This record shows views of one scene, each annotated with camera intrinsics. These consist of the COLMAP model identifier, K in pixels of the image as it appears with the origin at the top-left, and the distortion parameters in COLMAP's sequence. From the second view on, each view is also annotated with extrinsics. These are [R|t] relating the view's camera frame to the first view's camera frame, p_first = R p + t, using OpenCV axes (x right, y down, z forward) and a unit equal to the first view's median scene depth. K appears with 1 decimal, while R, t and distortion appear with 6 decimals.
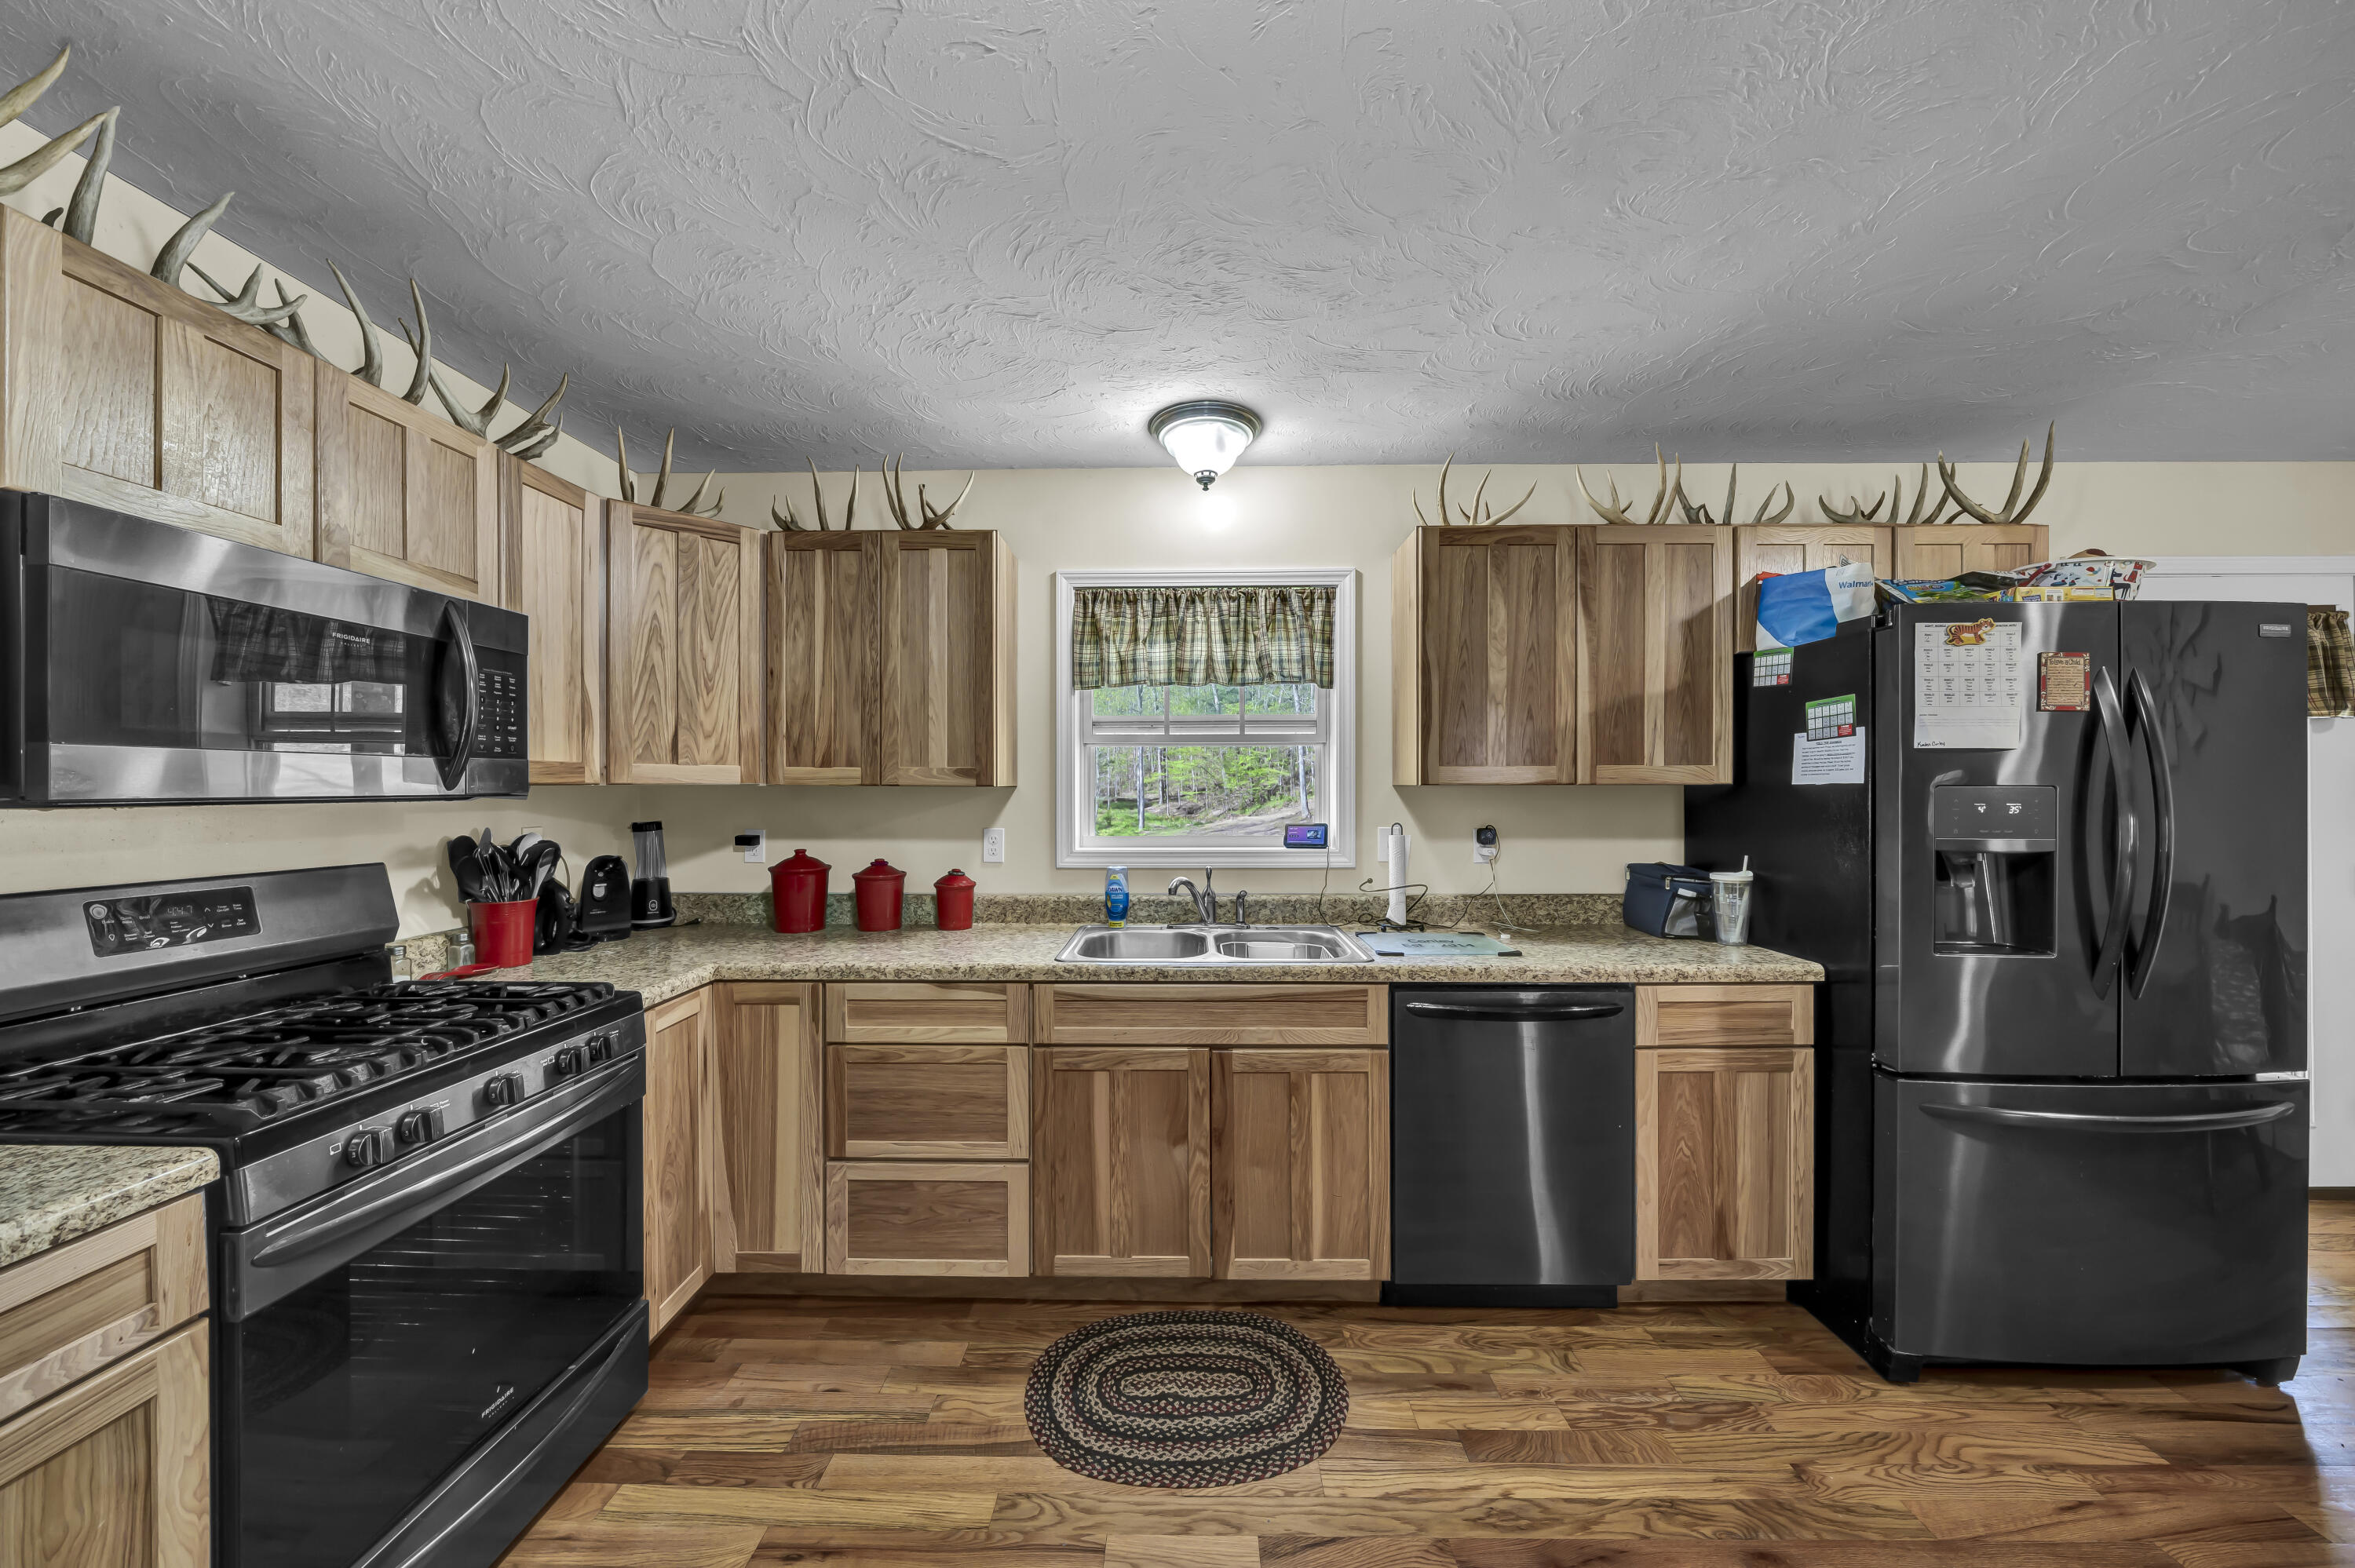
lens RADIAL K [[802.5, 0, 1175.6], [0, 802.5, 786.4], [0, 0, 1]] dist [-0.006311, 0.000054]
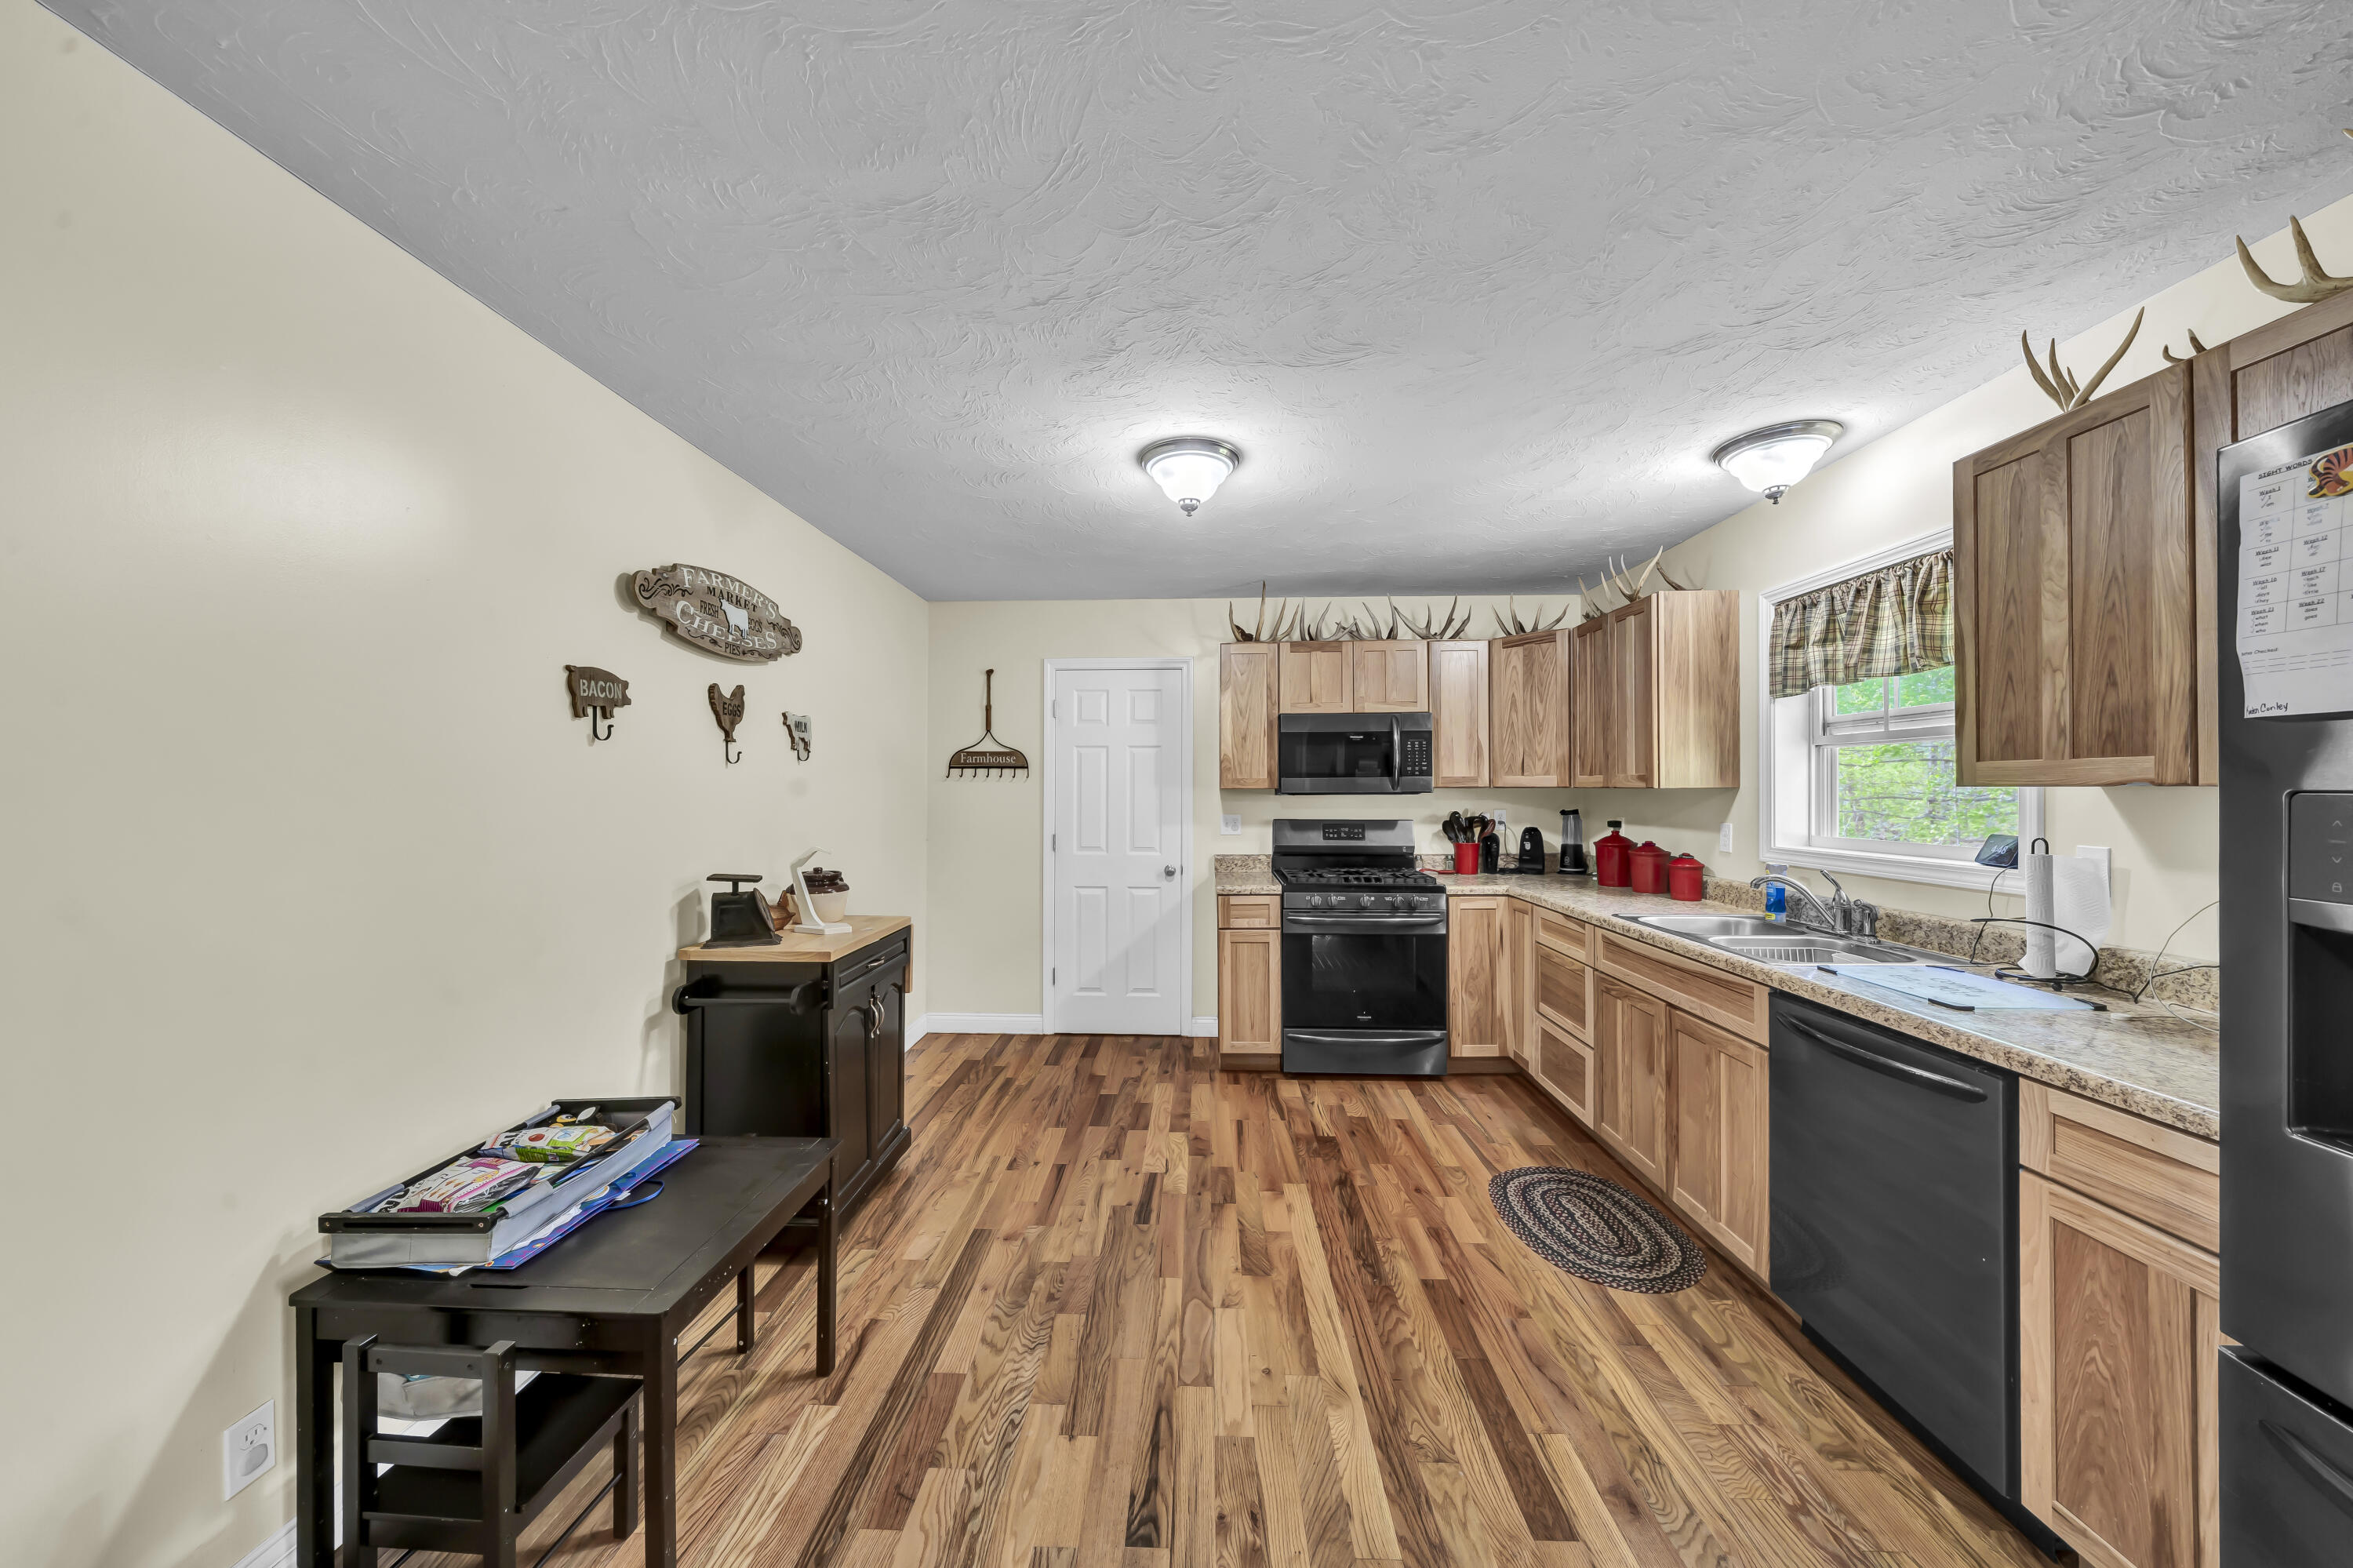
lens RADIAL K [[802.0, 0, 1174.6], [0, 802.0, 786.3], [0, 0, 1]] dist [-0.006311, 0.000054]
pose [[-0.020170, -0.001492, -0.999795, 1.266421], [0.005451, 0.999984, -0.001602, -0.006099], [0.999782, -0.005482, -0.020162, 0.279487]]
